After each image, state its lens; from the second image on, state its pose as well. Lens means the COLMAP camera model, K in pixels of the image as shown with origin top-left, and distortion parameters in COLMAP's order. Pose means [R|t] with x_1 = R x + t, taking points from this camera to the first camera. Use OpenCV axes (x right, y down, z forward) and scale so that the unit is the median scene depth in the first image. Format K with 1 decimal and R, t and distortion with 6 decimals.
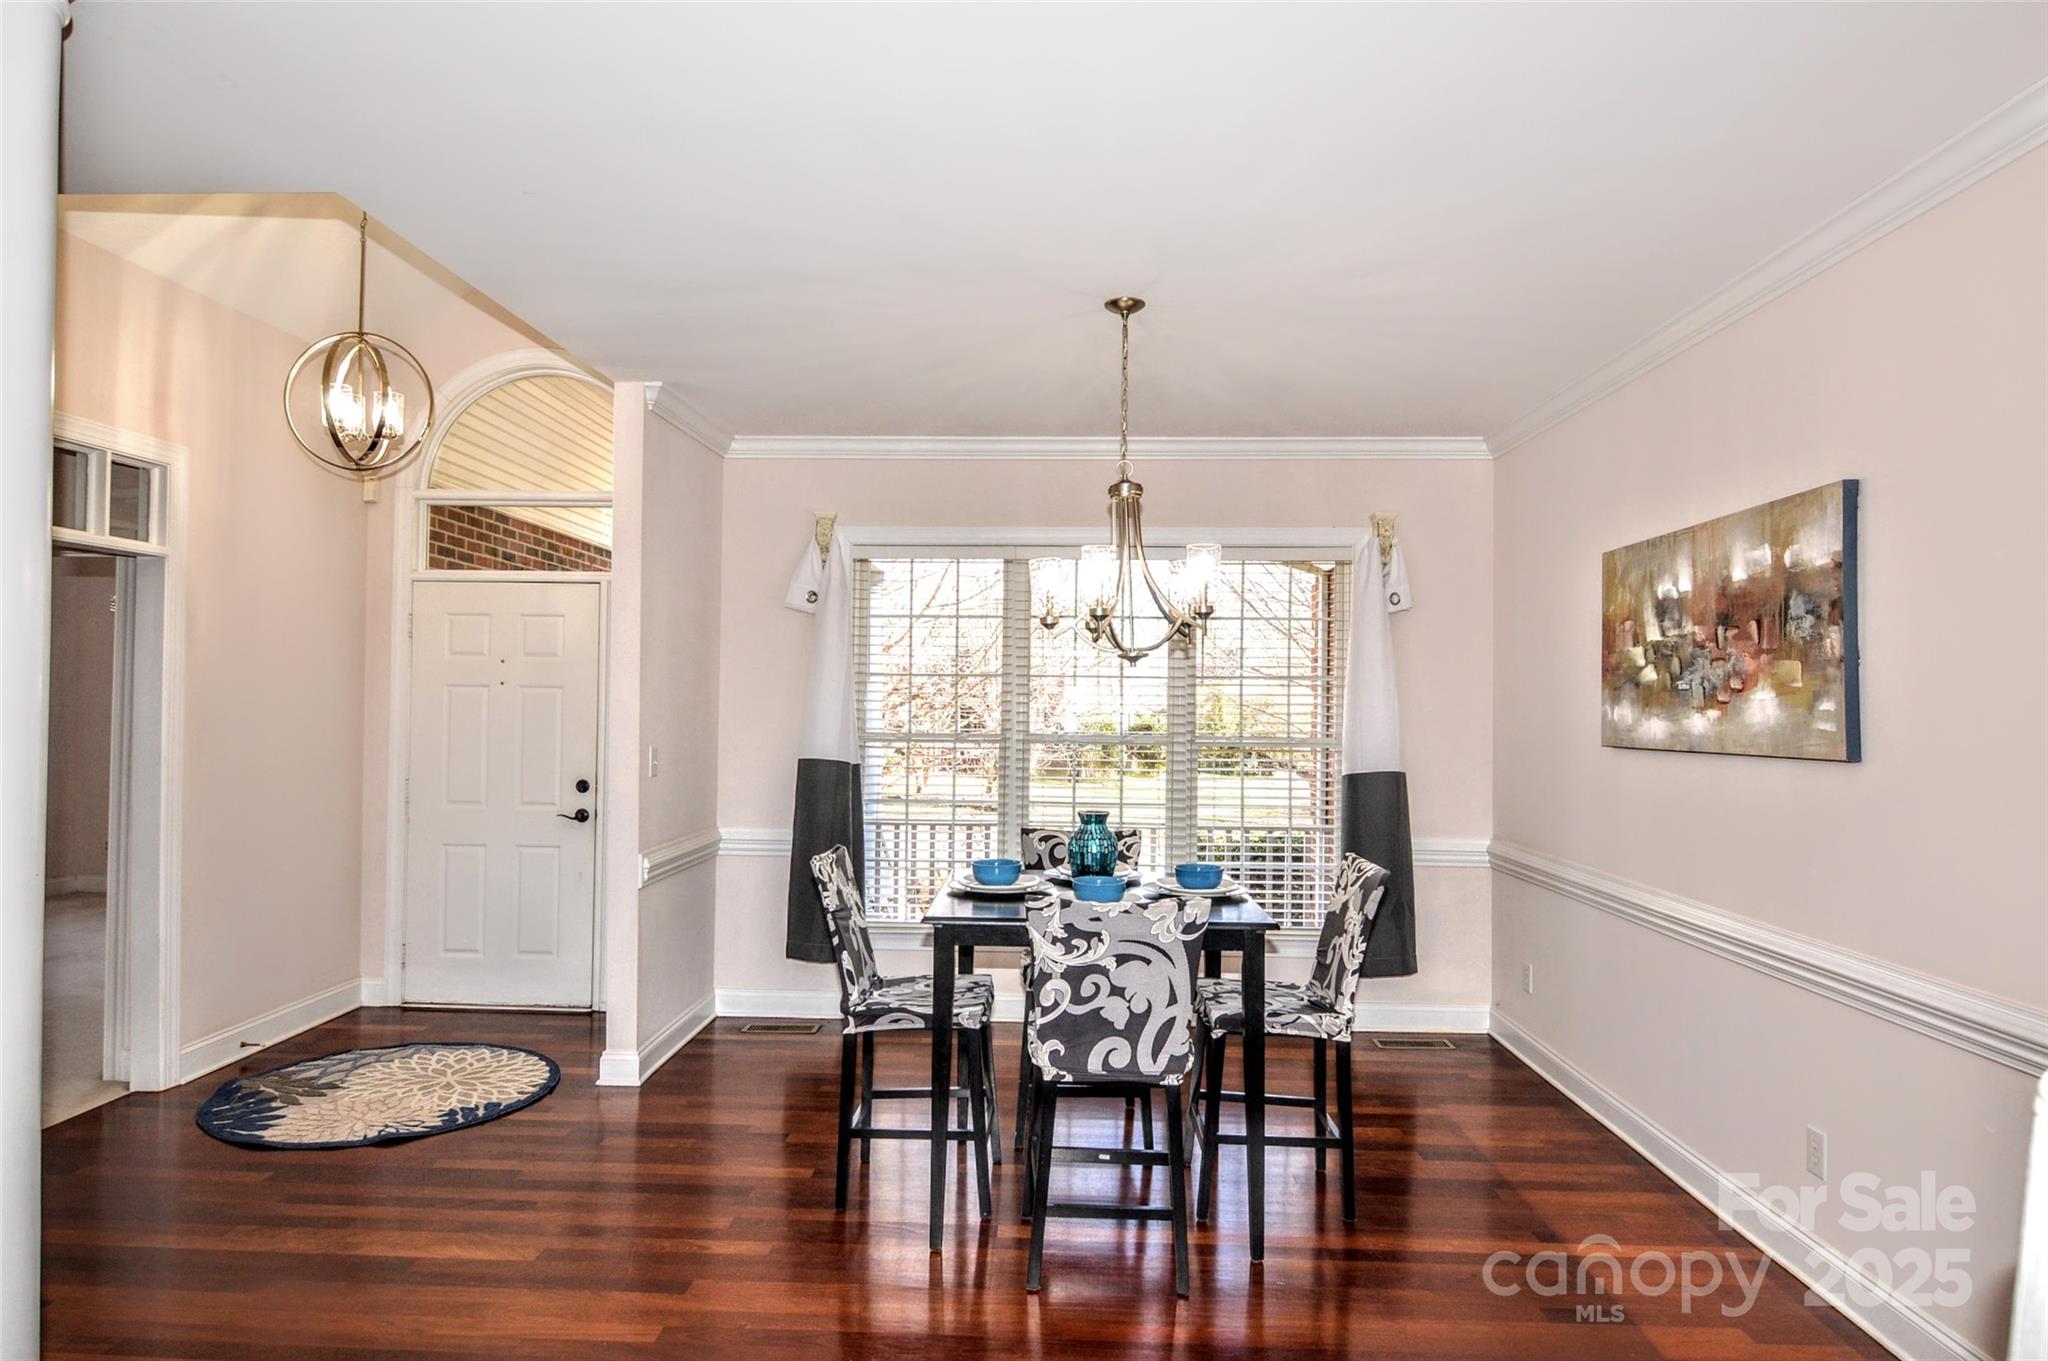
lens RADIAL K [[1238.5, 0, 1024.0], [0, 1238.5, 680.5], [0, 0, 1]] dist [-0.007861, -0.010167]
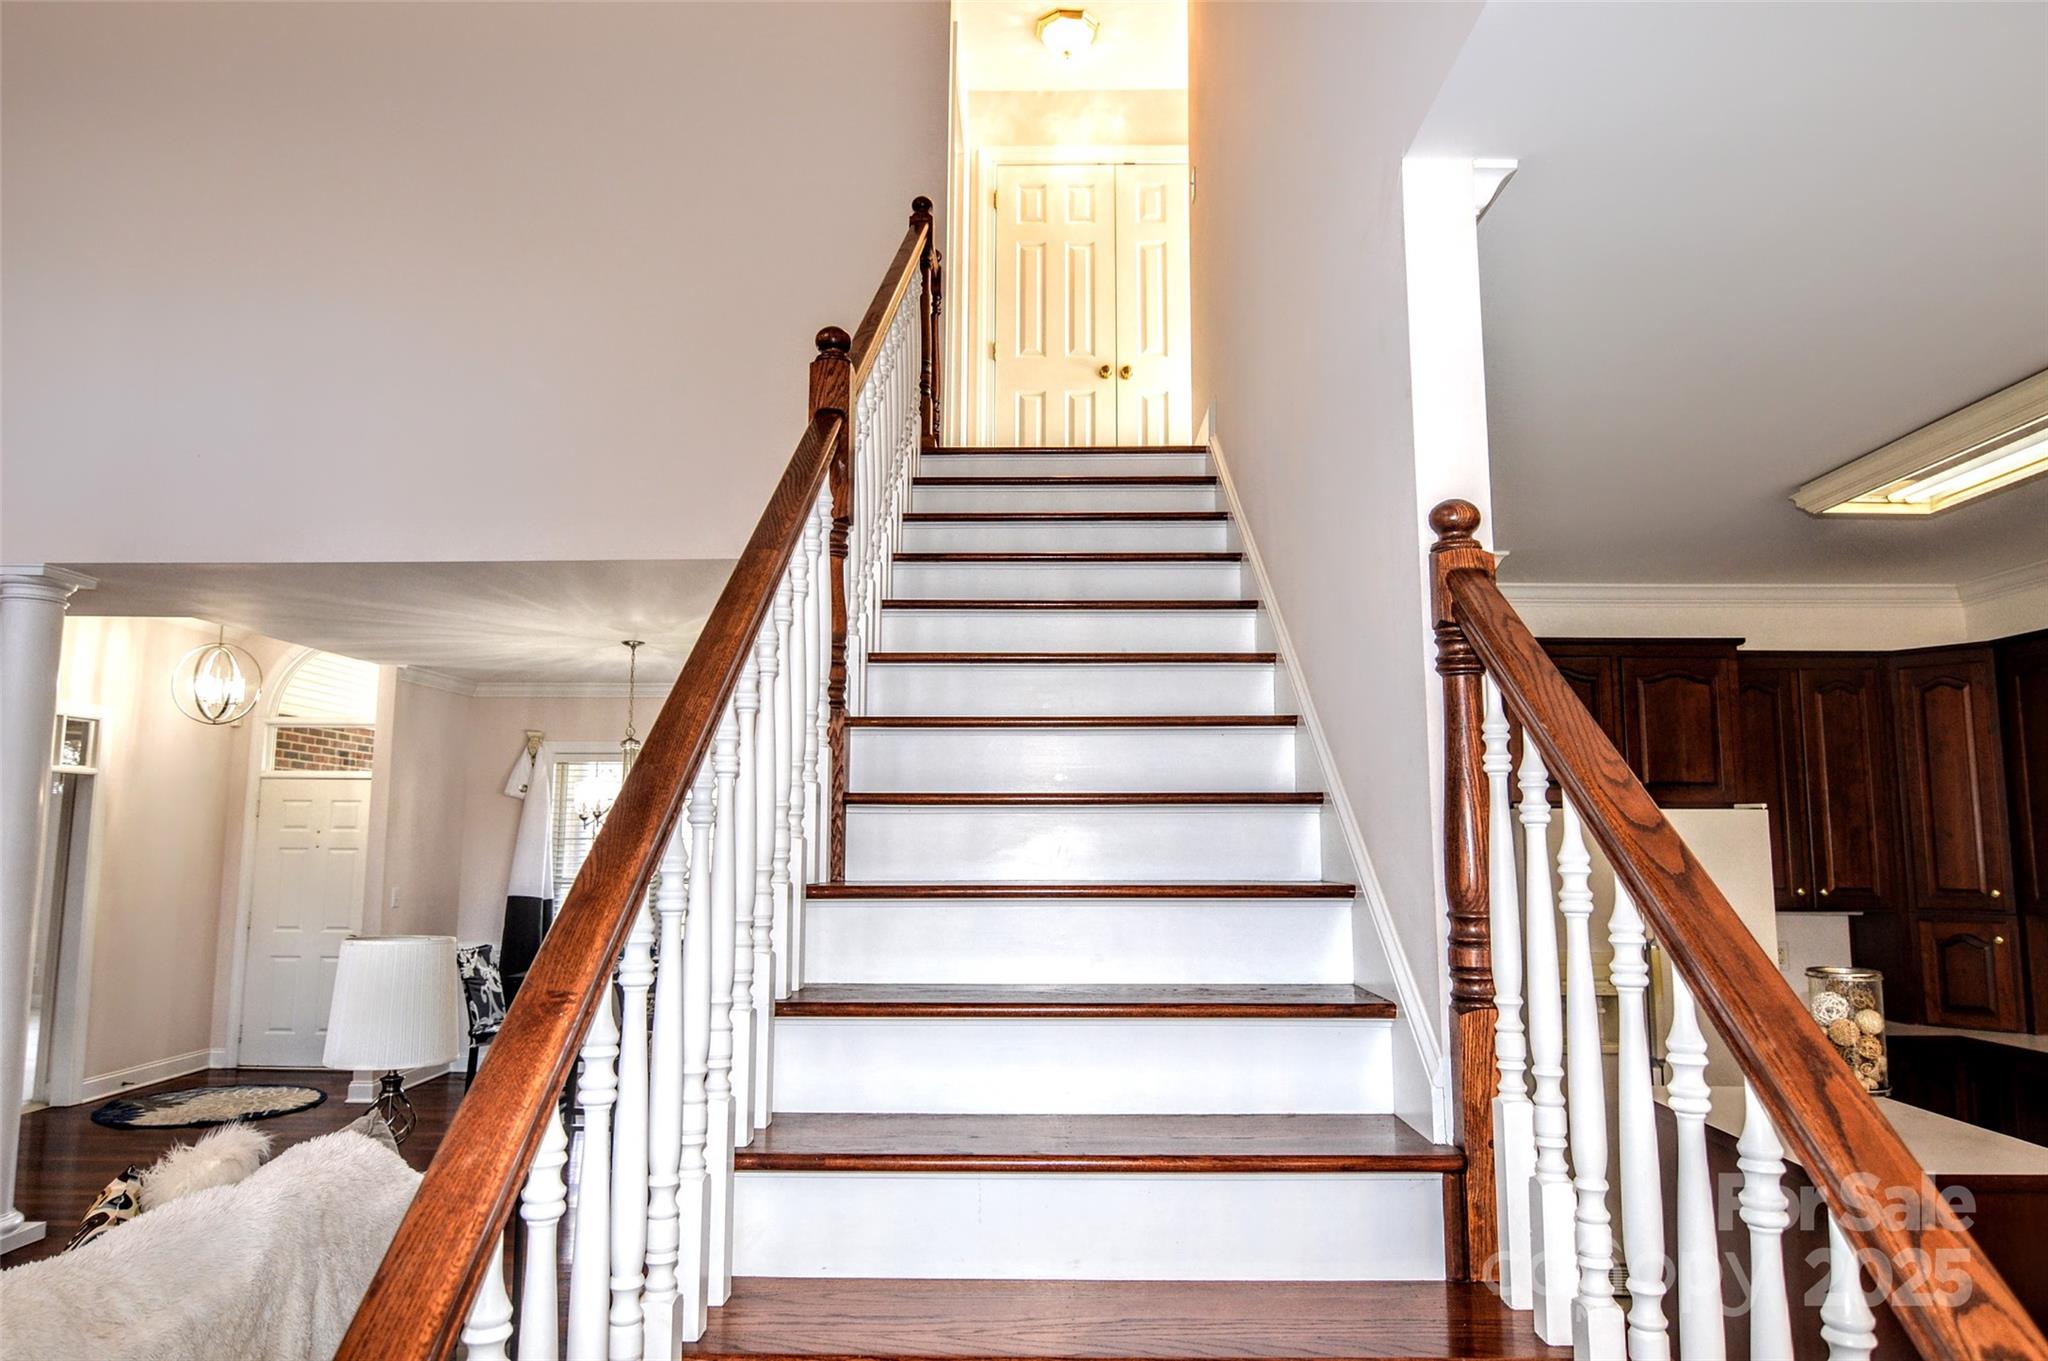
lens RADIAL K [[1238.5, 0, 1024.0], [0, 1238.5, 680.5], [0, 0, 1]] dist [-0.007861, -0.010167]
pose [[0.998891, -0.007560, 0.046471, 0.432224], [0.012800, 0.993454, -0.113512, -0.020360], [-0.045309, 0.113981, 0.992449, -0.646733]]
